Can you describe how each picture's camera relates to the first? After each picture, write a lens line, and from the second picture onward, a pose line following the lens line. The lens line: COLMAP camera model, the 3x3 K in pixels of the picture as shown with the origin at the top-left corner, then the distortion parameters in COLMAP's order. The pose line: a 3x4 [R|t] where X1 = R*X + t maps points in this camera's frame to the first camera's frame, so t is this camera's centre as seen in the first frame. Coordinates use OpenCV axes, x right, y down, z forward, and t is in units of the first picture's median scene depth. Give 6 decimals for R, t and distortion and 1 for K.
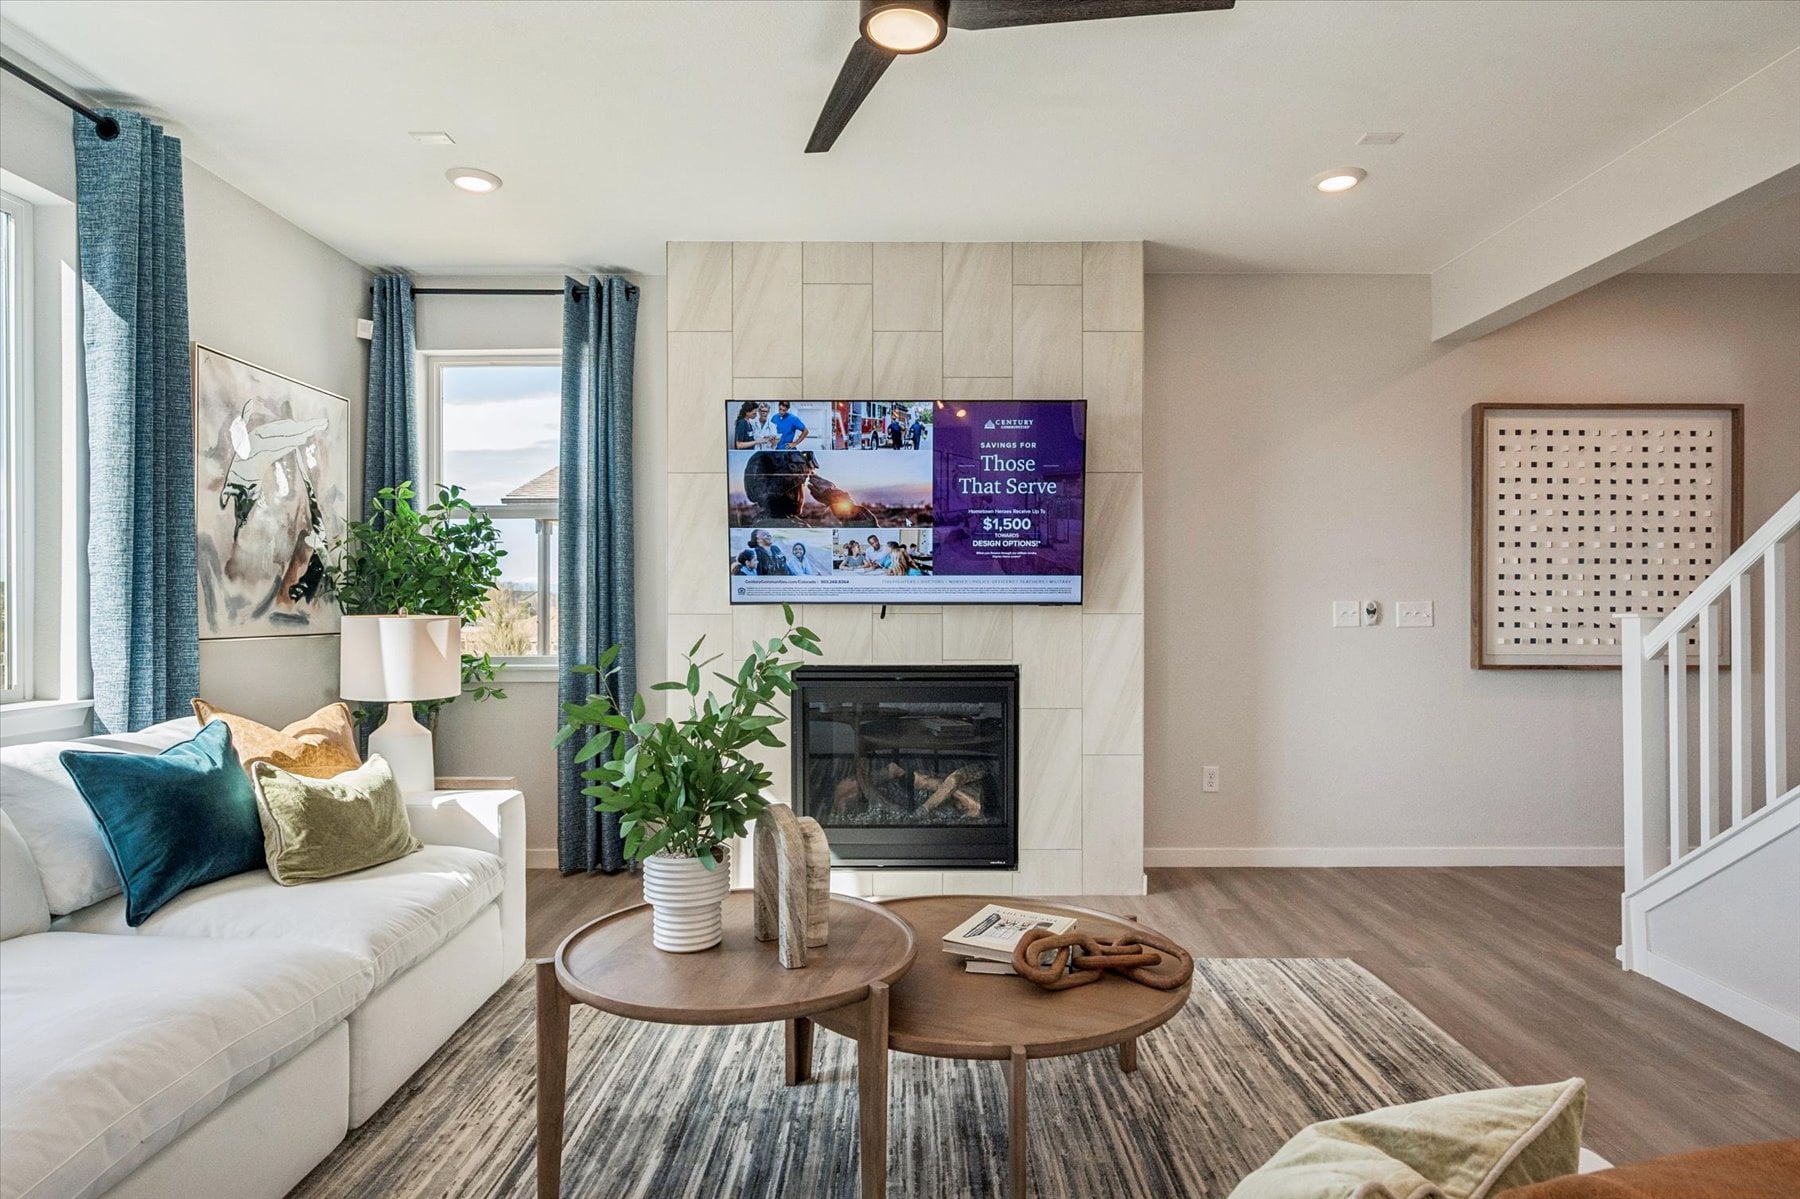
lens RADIAL K [[965.3, 0, 902.6], [0, 965.3, 602.5], [0, 0, 1]] dist [-0.008597, -0.001524]
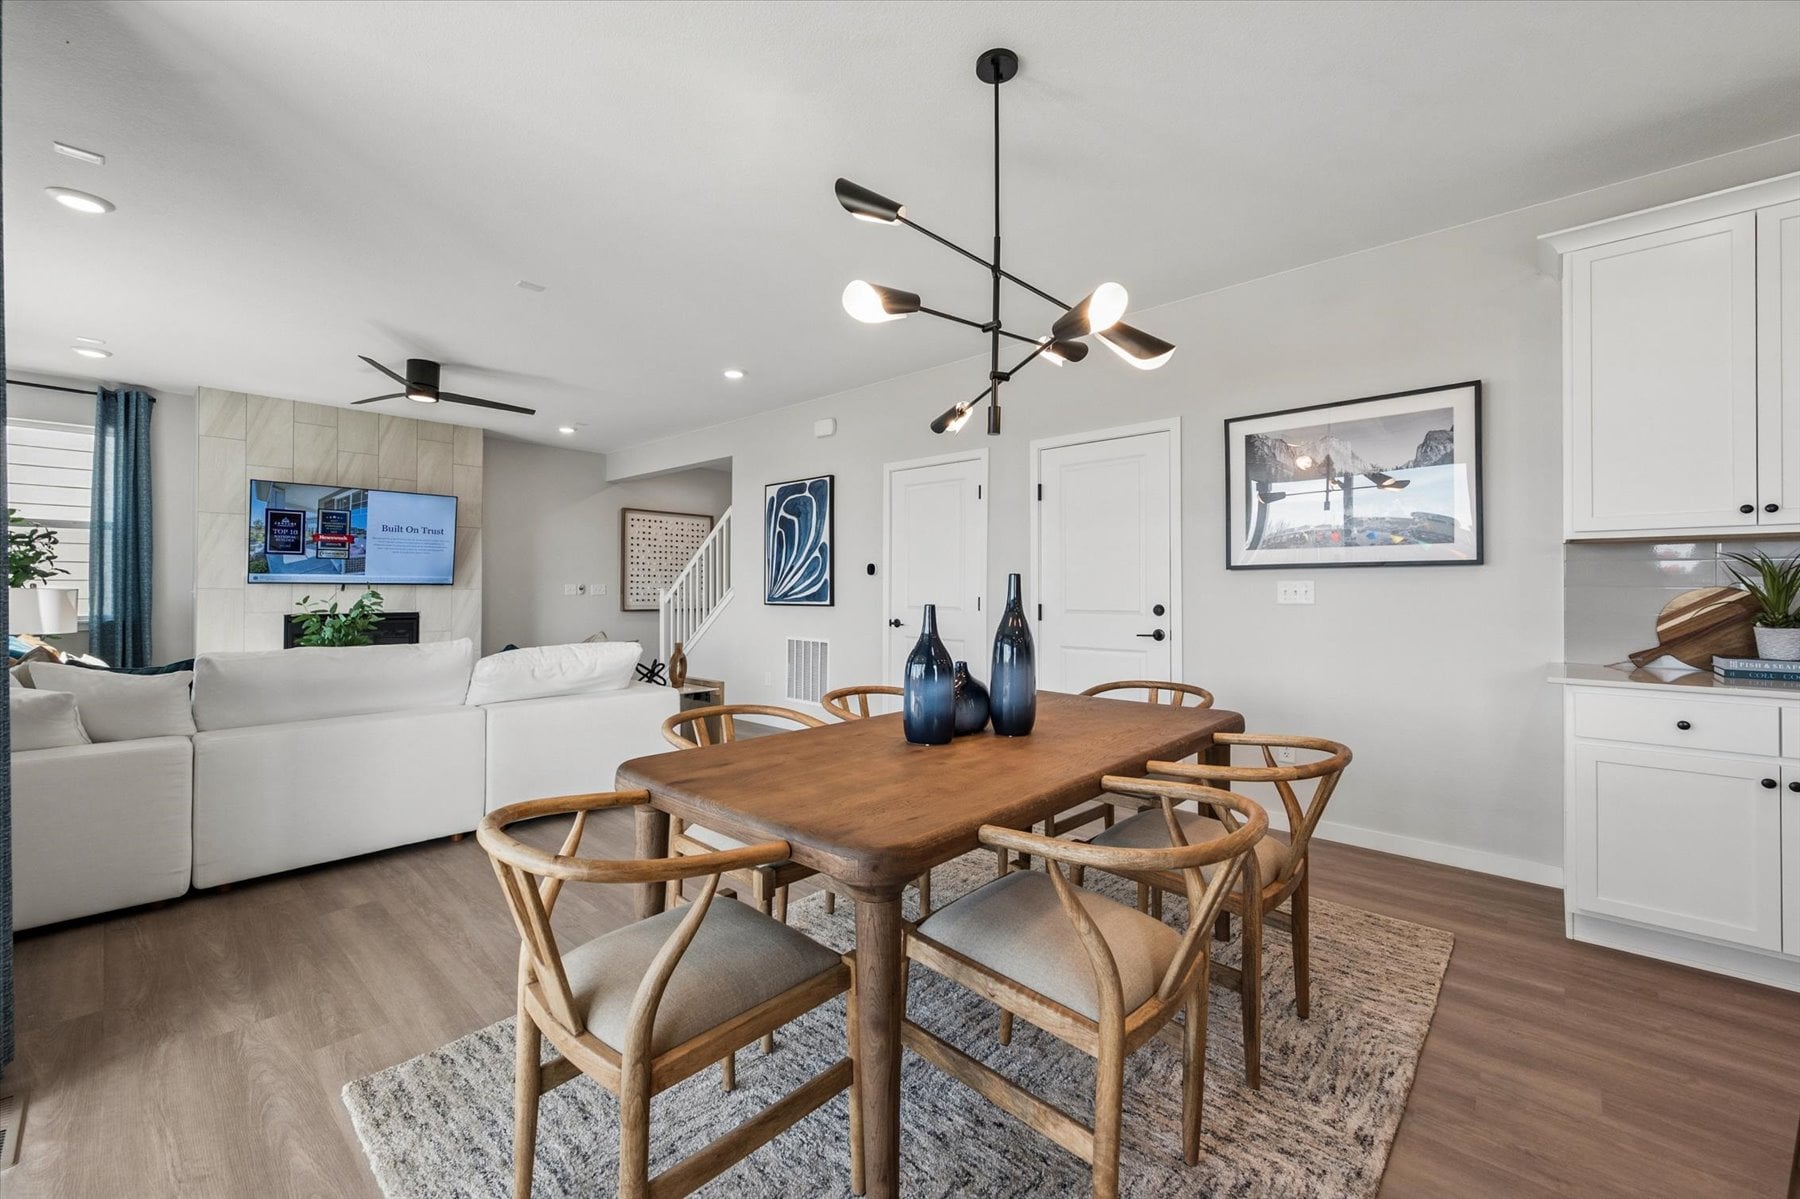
lens RADIAL K [[727.4, 0, 887.7], [0, 727.4, 588.5], [0, 0, 1]] dist [-0.000250, -0.000195]
pose [[0.690799, 0.003824, 0.723037, -0.316378], [-0.006252, 0.999980, 0.000684, 0.002776], [-0.723020, -0.004993, 0.690809, -0.850500]]
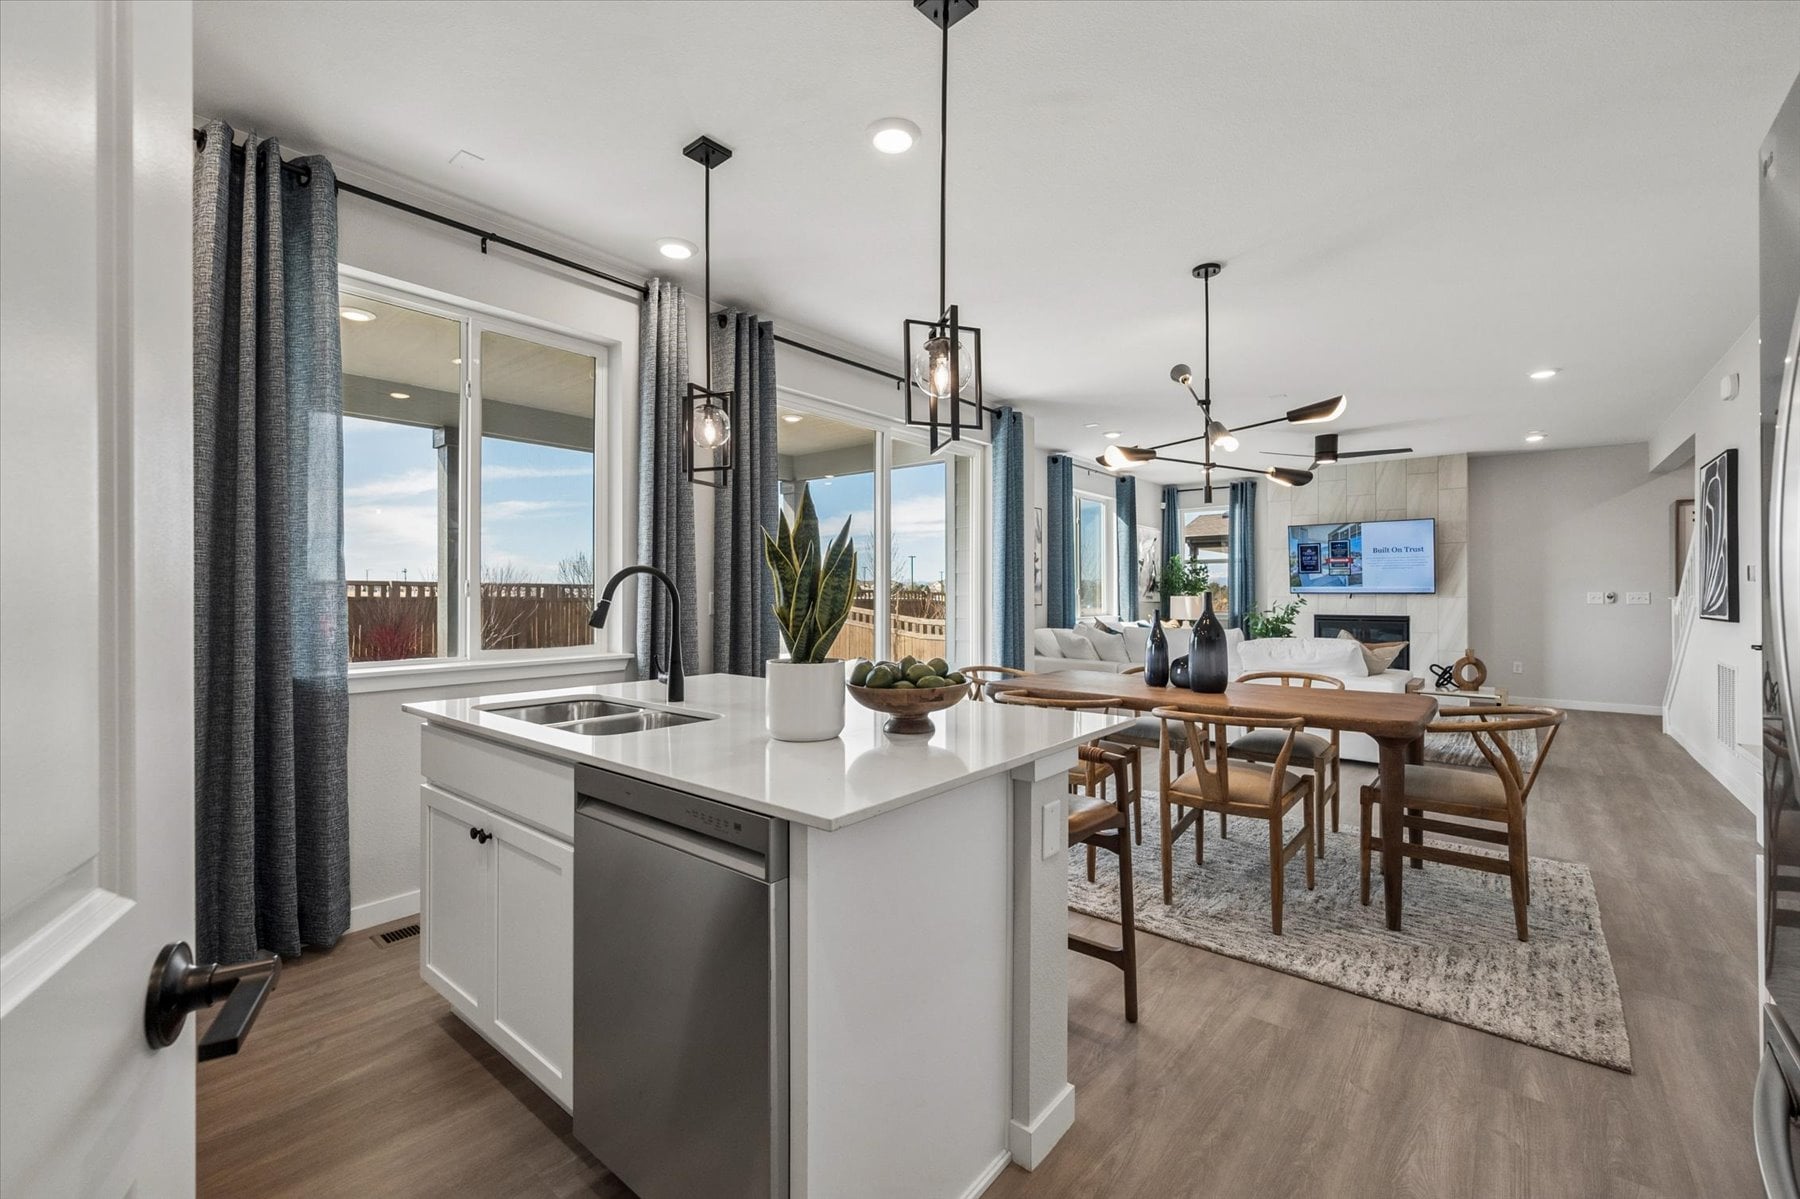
lens RADIAL K [[727.4, 0, 906.9], [0, 727.4, 593.5], [0, 0, 1]] dist [-0.000250, -0.000195]
pose [[0.767608, 0.003167, -0.640912, 0.321373], [0.000308, 0.999986, 0.005310, -0.008702], [0.640920, -0.004274, 0.767596, -1.352606]]
